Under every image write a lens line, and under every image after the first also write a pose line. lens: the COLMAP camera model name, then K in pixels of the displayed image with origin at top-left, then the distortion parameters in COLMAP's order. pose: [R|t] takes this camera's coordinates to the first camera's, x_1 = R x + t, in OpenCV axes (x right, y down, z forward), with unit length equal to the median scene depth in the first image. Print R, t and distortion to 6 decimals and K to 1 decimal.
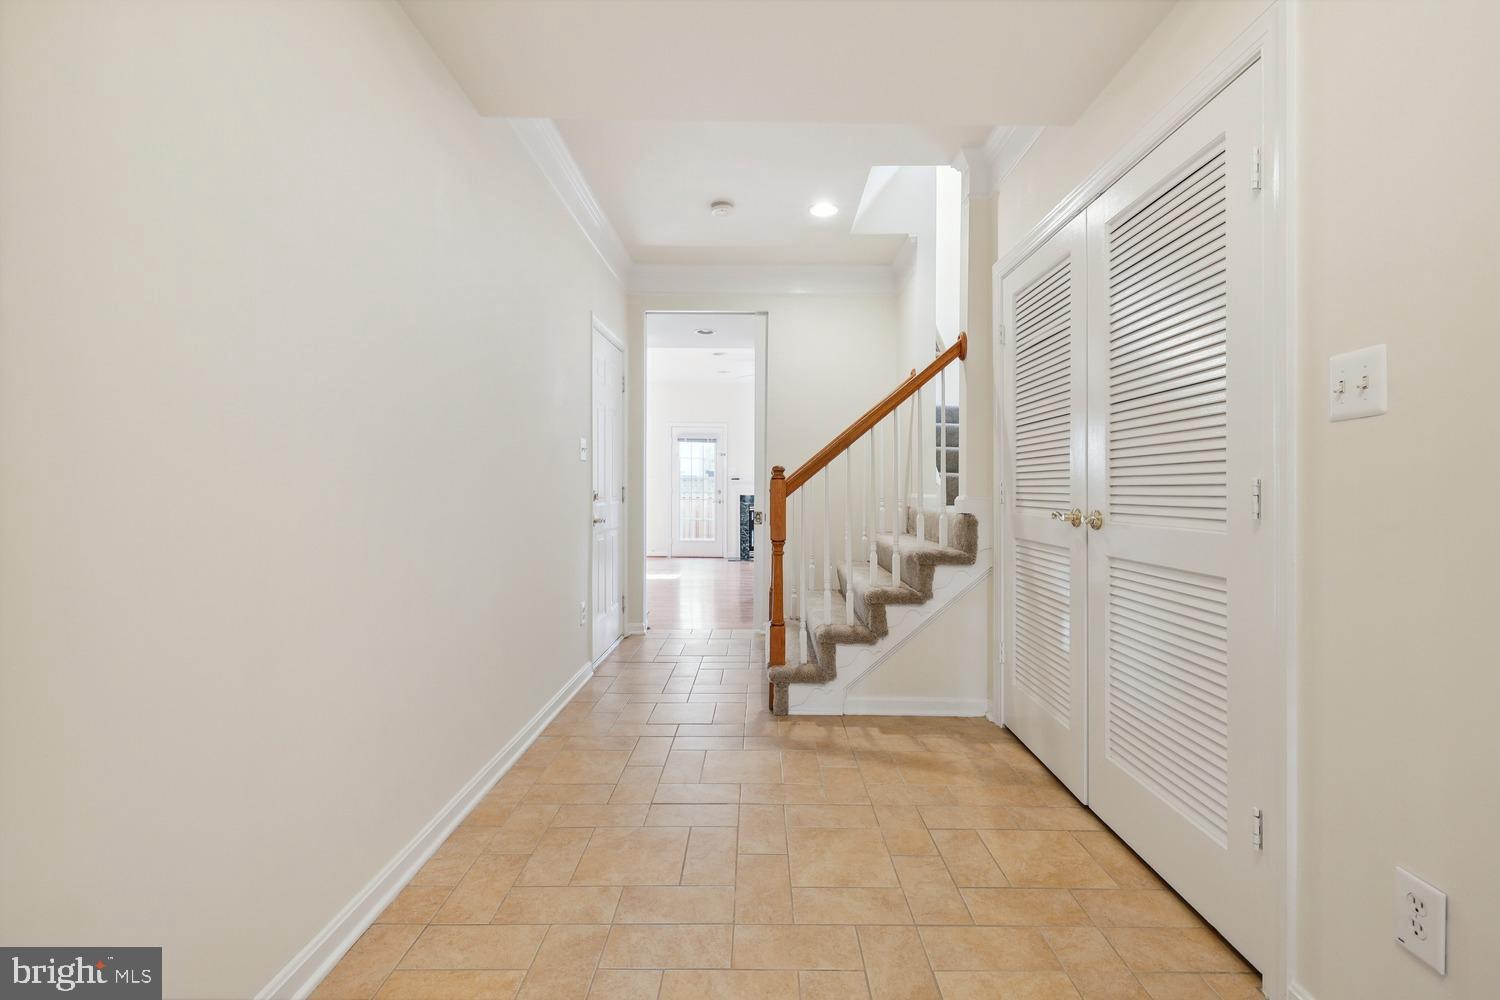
lens RADIAL K [[647.9, 0, 752.2], [0, 647.9, 492.7], [0, 0, 1]] dist [-0.000008, 0.000006]
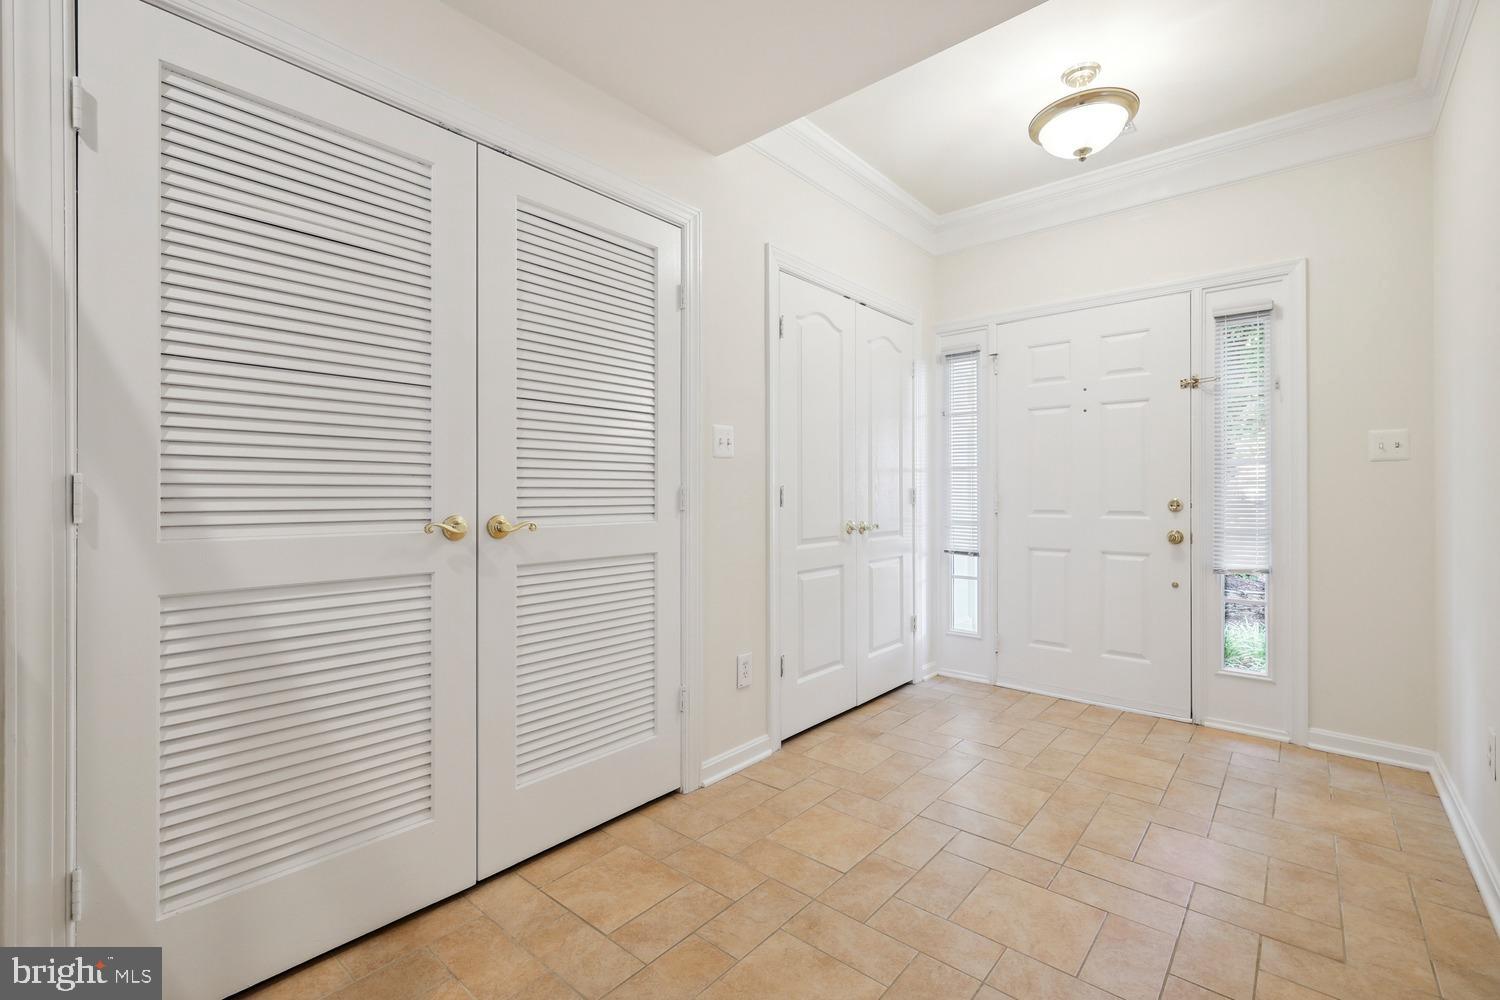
lens RADIAL K [[647.9, 0, 748.8], [0, 647.9, 496.0], [0, 0, 1]] dist [-0.000008, 0.000006]
pose [[-0.764759, -0.008425, 0.644261, -0.327574], [-0.000831, 0.999927, 0.012090, -0.011924], [-0.644316, 0.008710, -0.764710, 1.762562]]
